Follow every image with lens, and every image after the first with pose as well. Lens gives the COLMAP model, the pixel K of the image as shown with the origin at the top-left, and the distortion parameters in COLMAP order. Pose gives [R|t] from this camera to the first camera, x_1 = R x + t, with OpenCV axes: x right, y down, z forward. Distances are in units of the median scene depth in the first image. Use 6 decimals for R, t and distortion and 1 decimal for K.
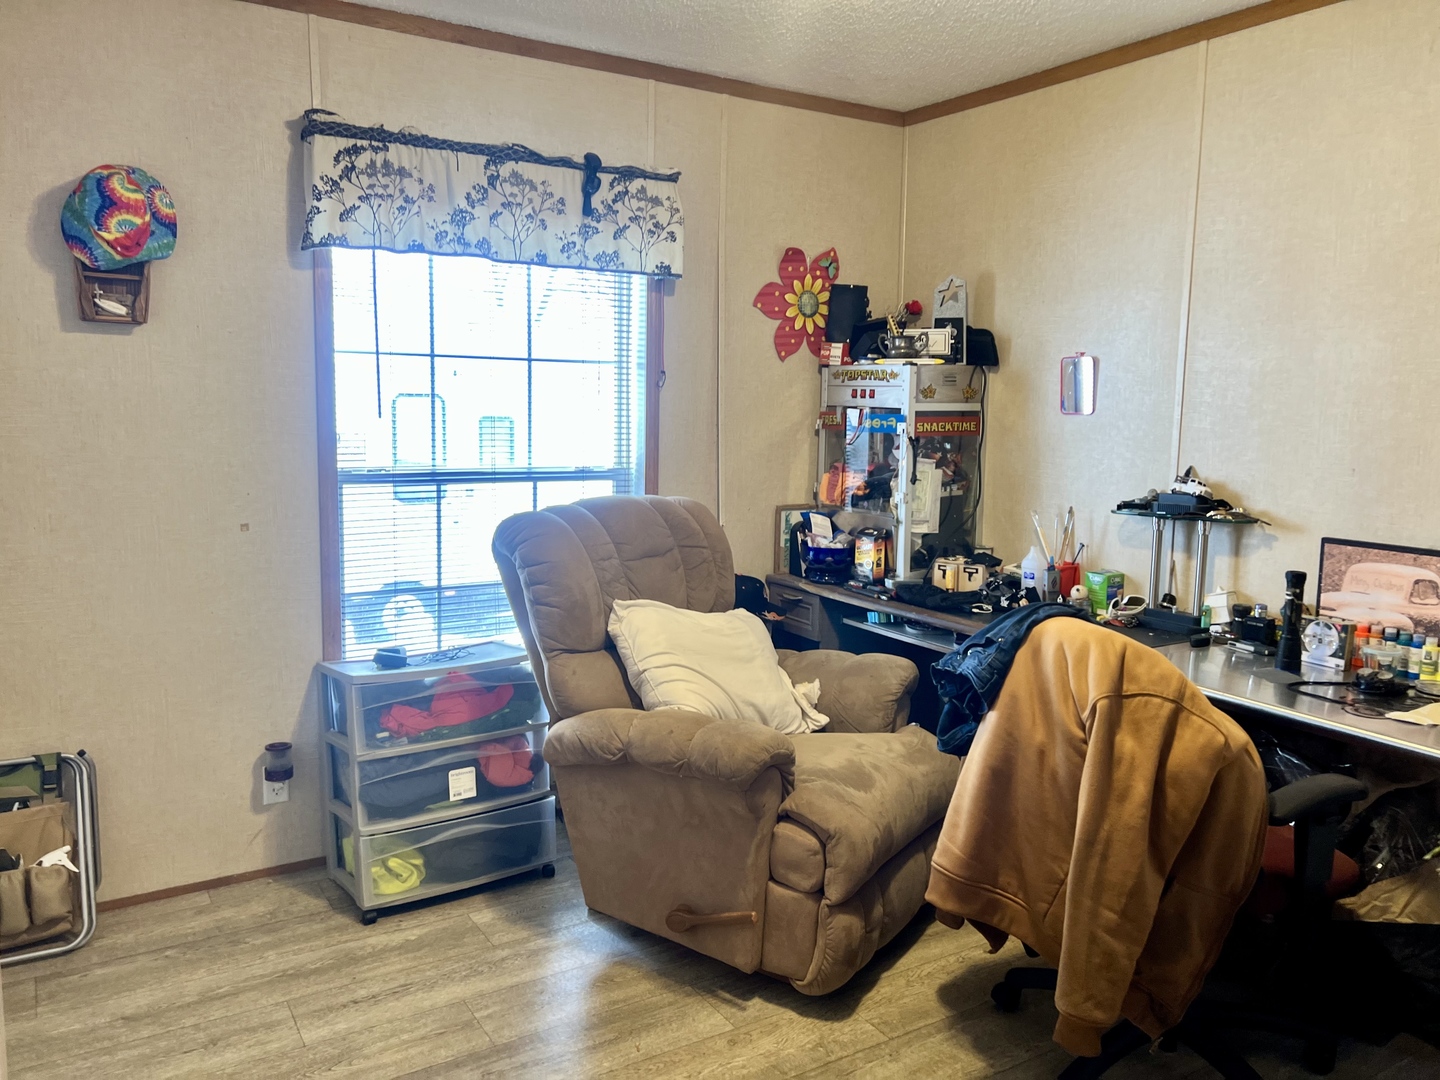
lens RADIAL K [[1103.9, 0, 712.0], [0, 1103.9, 545.4], [0, 0, 1]] dist [0.106974, -0.073134]
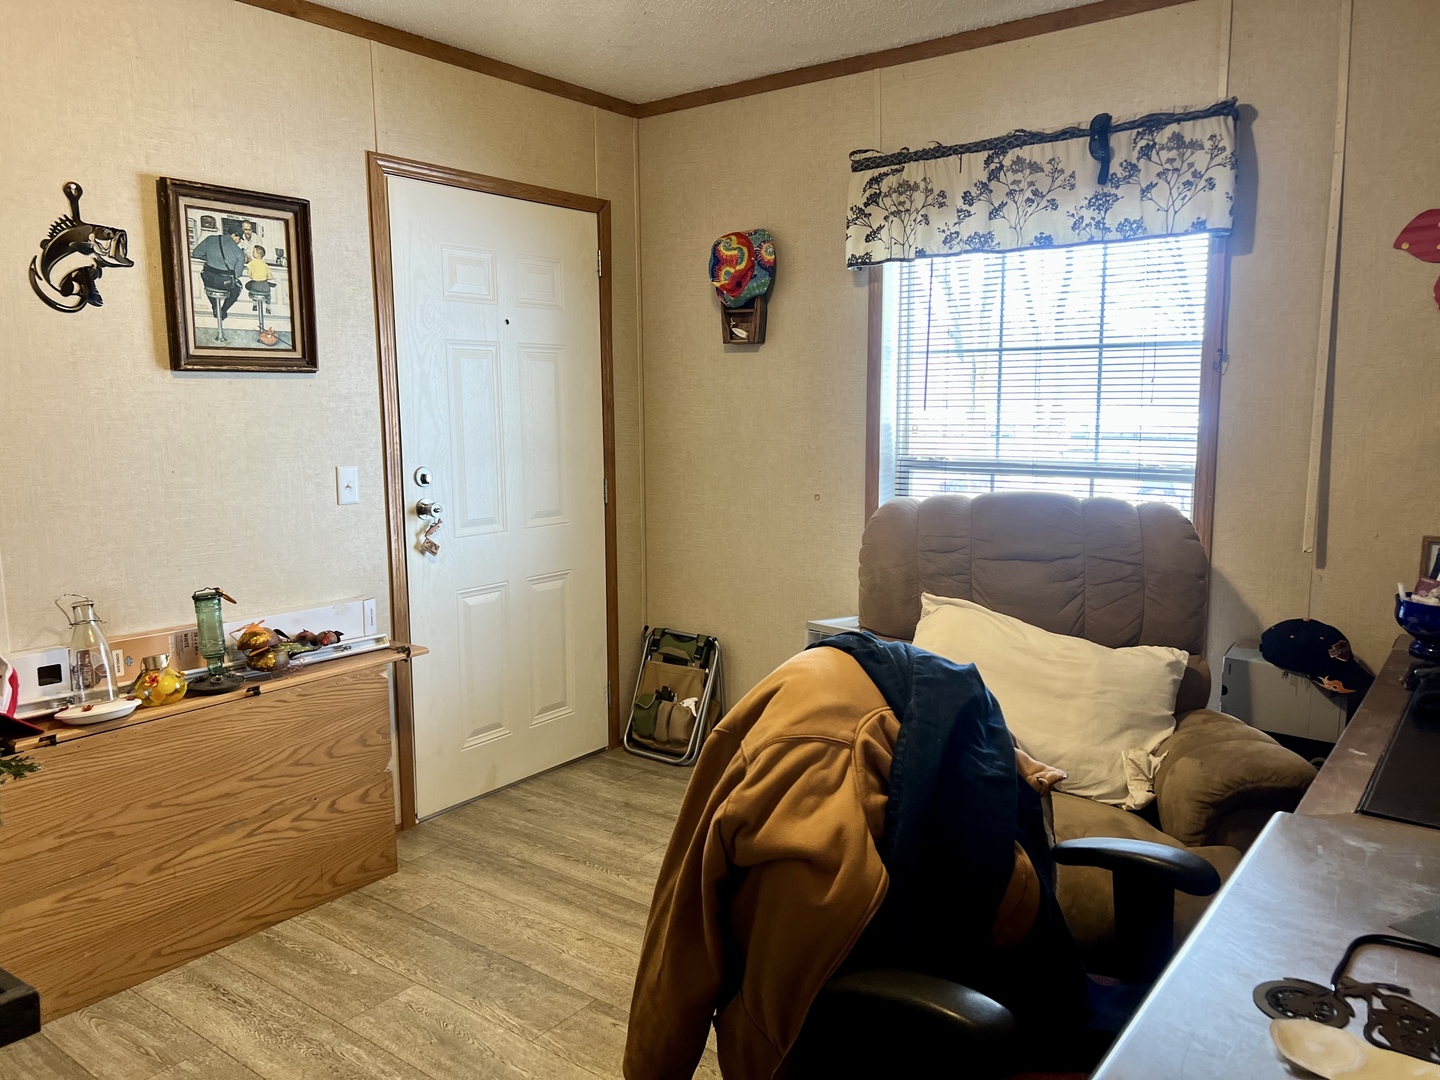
lens RADIAL K [[1103.9, 0, 712.0], [0, 1103.9, 545.4], [0, 0, 1]] dist [0.106974, -0.073134]
pose [[0.368553, 0.115217, -0.922439, 0.663778], [-0.111258, 0.990624, 0.079281, -0.044974], [0.922925, 0.073409, 0.377916, 0.399419]]
